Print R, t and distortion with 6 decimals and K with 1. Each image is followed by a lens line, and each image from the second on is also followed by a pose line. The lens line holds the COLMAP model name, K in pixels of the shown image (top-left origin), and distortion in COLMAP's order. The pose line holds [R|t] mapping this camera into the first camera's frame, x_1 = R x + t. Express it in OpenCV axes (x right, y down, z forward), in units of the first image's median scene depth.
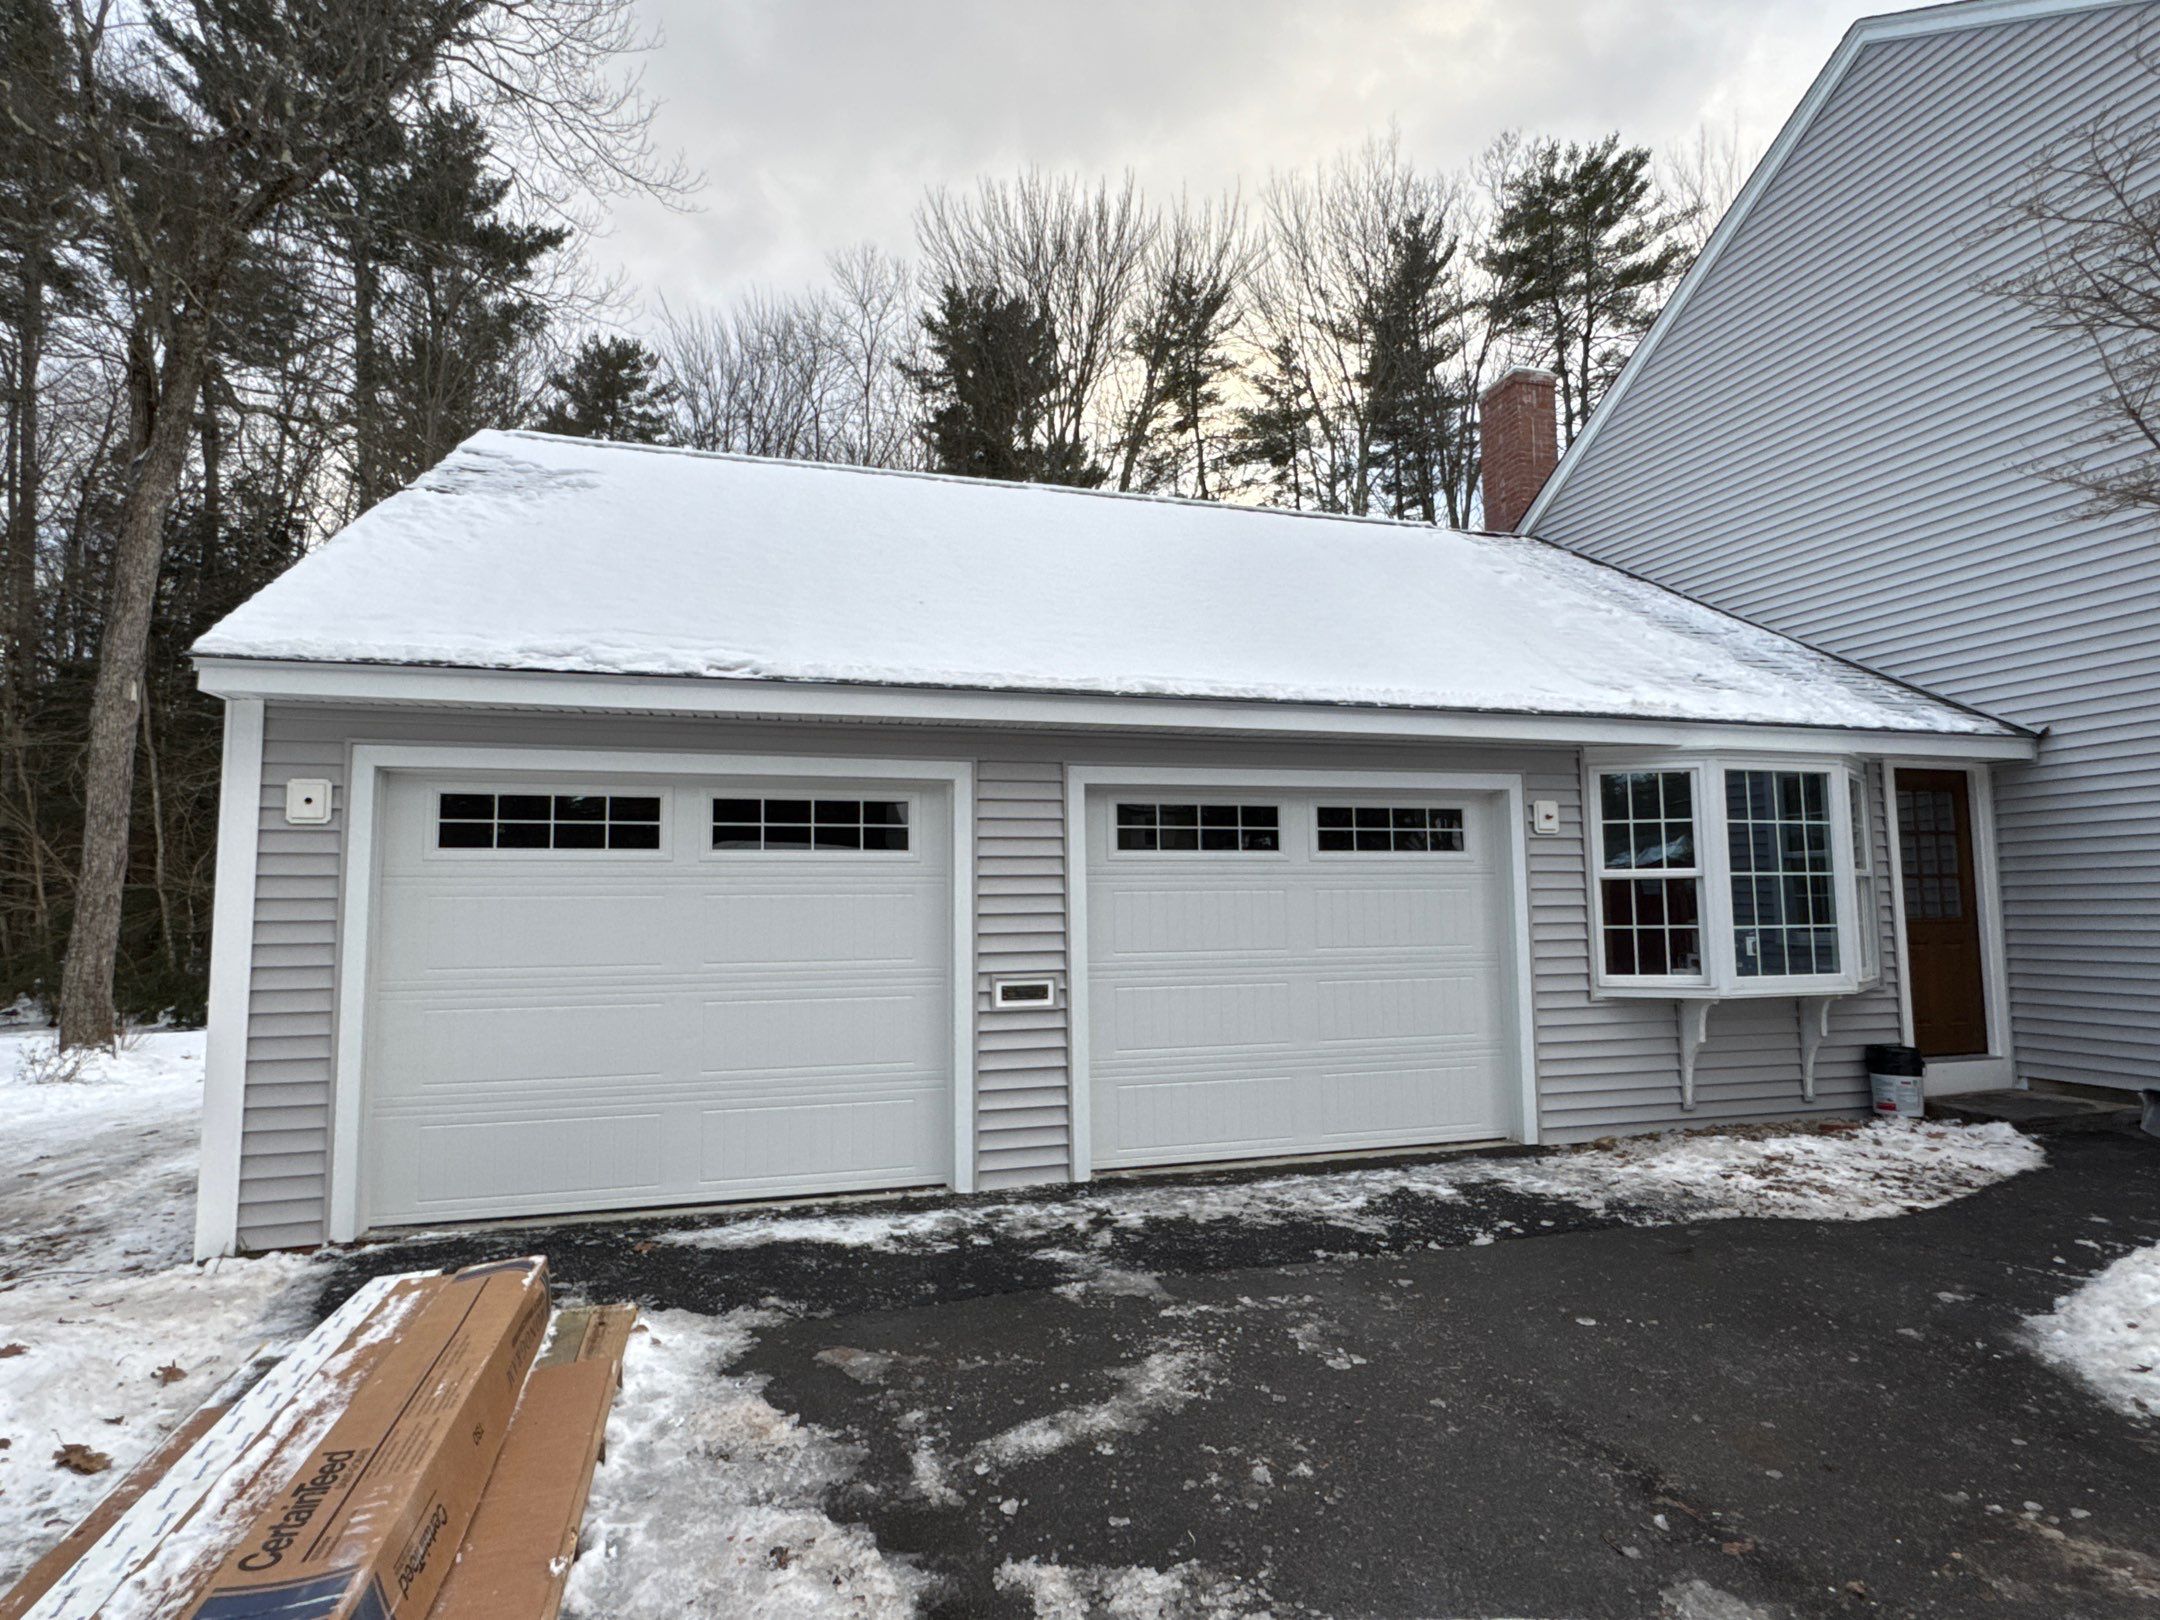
lens RADIAL K [[1183.3, 0, 1080.0], [0, 1183.3, 810.0], [0, 0, 1]] dist [-0.001135, -0.000292]
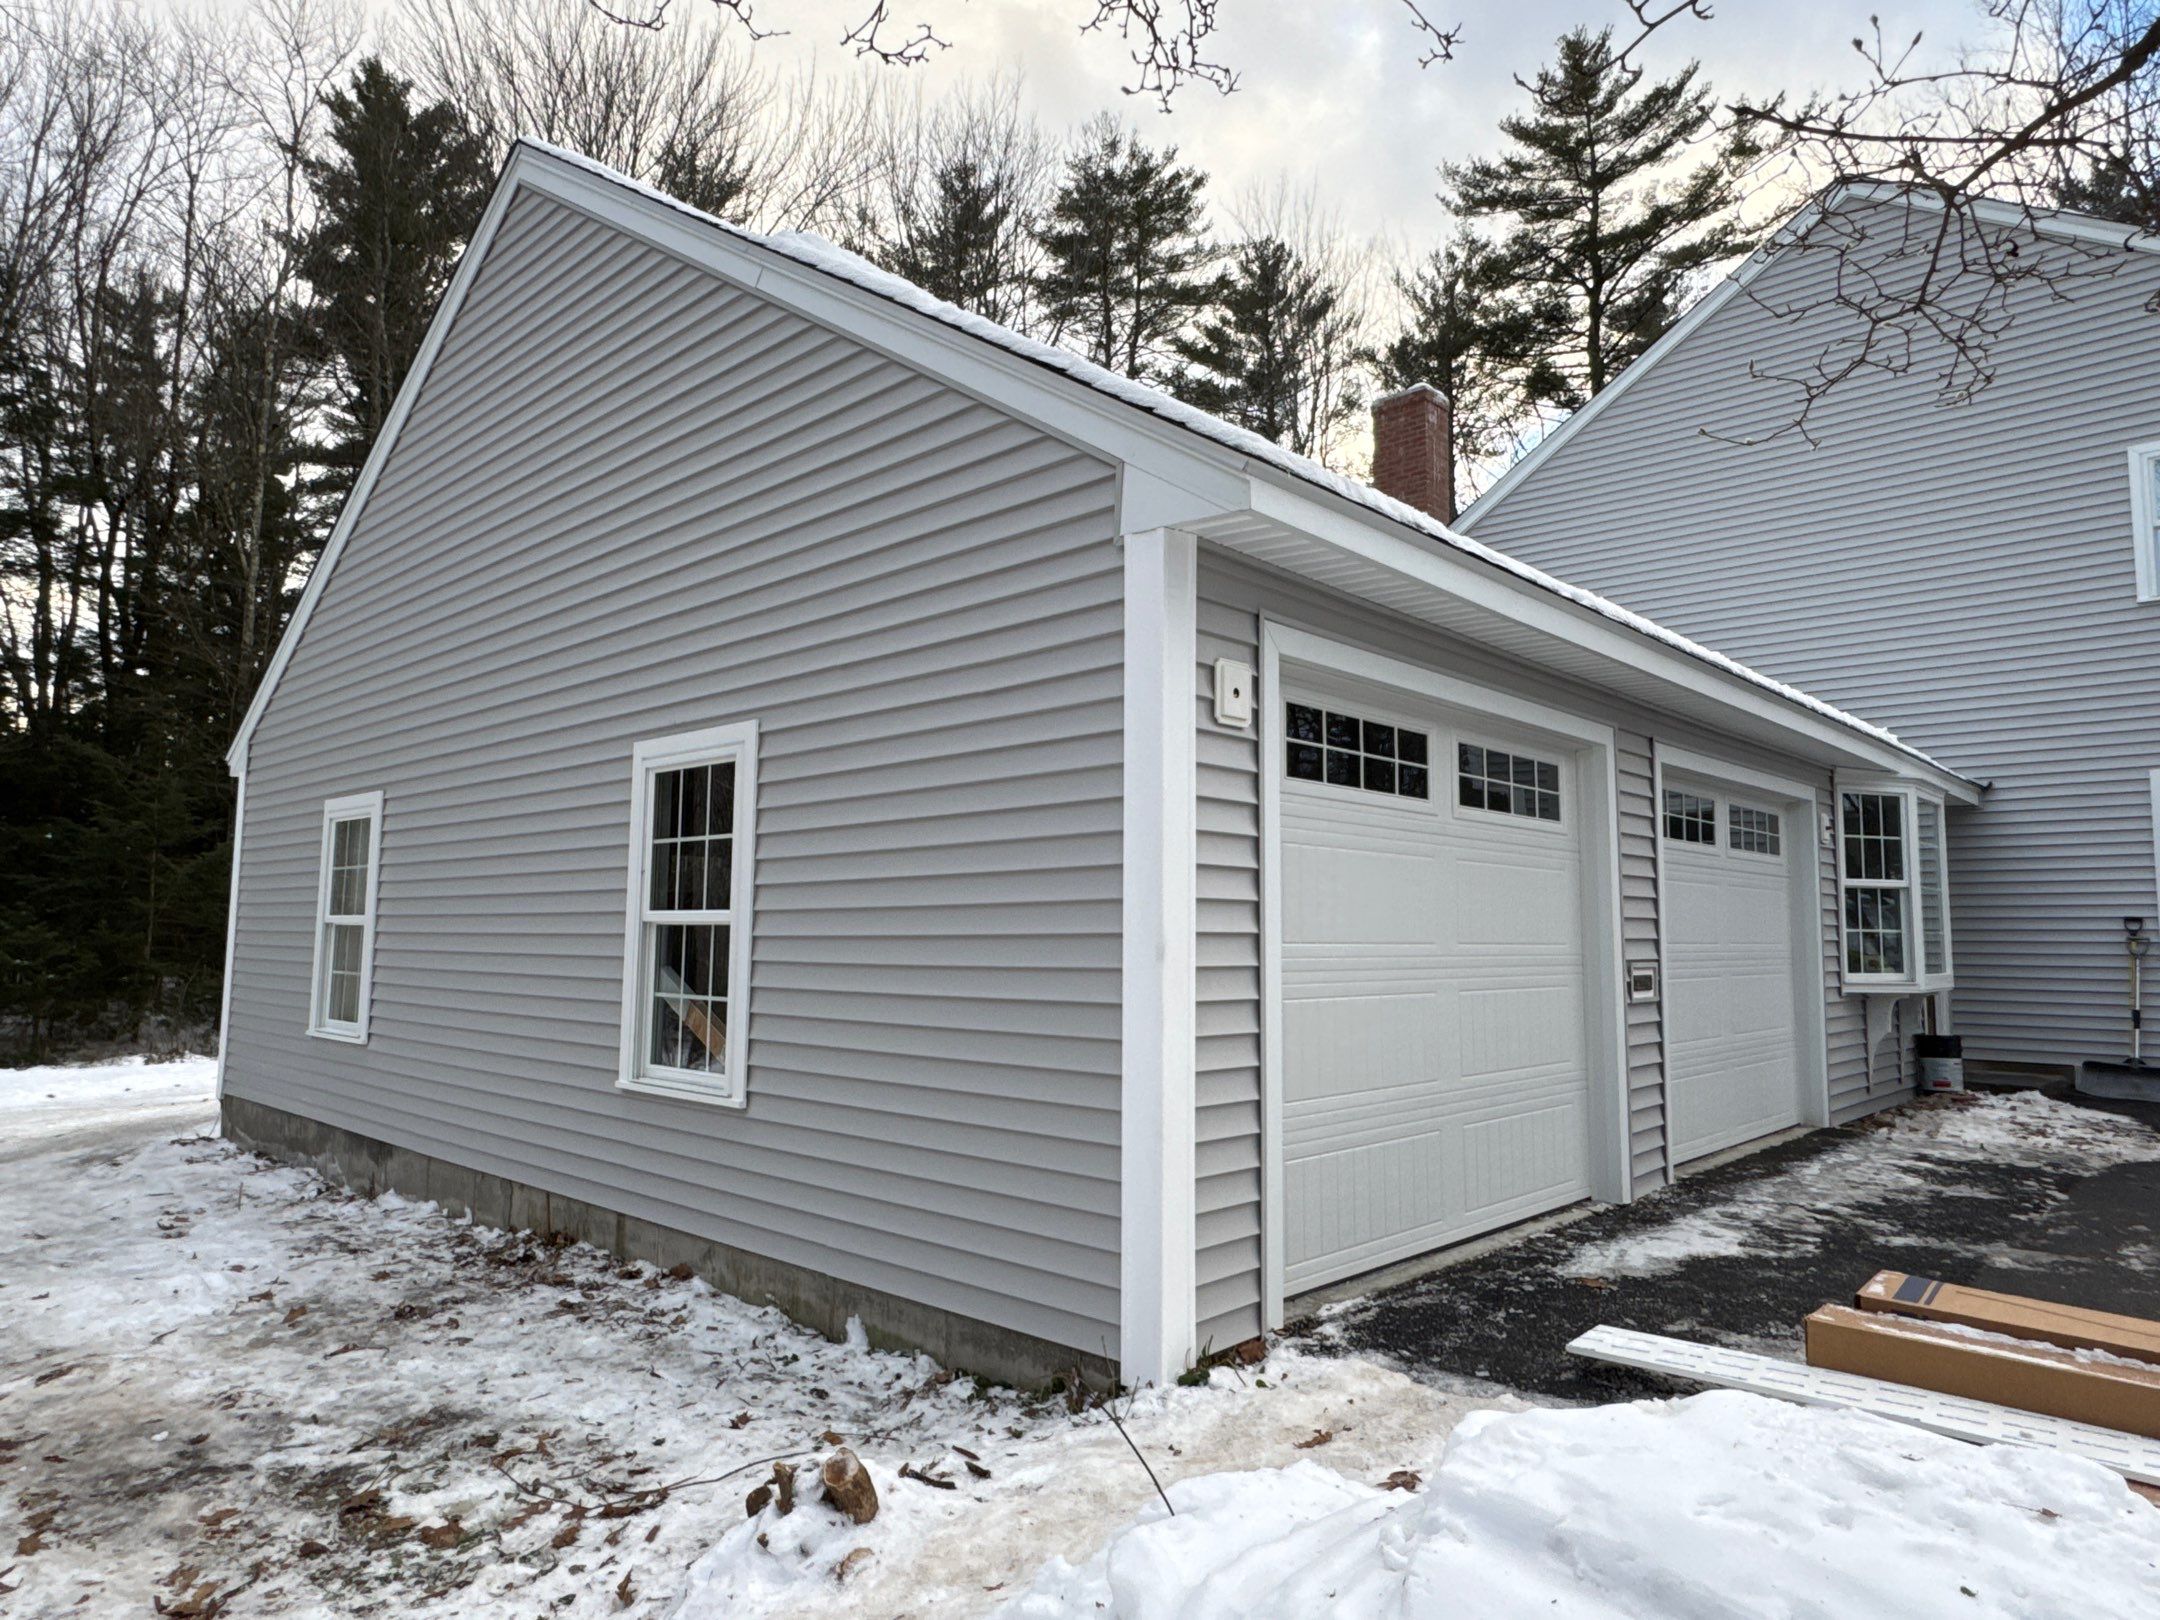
lens RADIAL K [[1376.5, 0, 1080.0], [0, 1376.5, 810.0], [0, 0, 1]] dist [0.002789, 0.000557]
pose [[0.851674, 0.066886, 0.519786, -0.654152], [-0.062765, 0.997701, -0.025543, 0.049521], [-0.520299, -0.010870, 0.853915, 0.207336]]
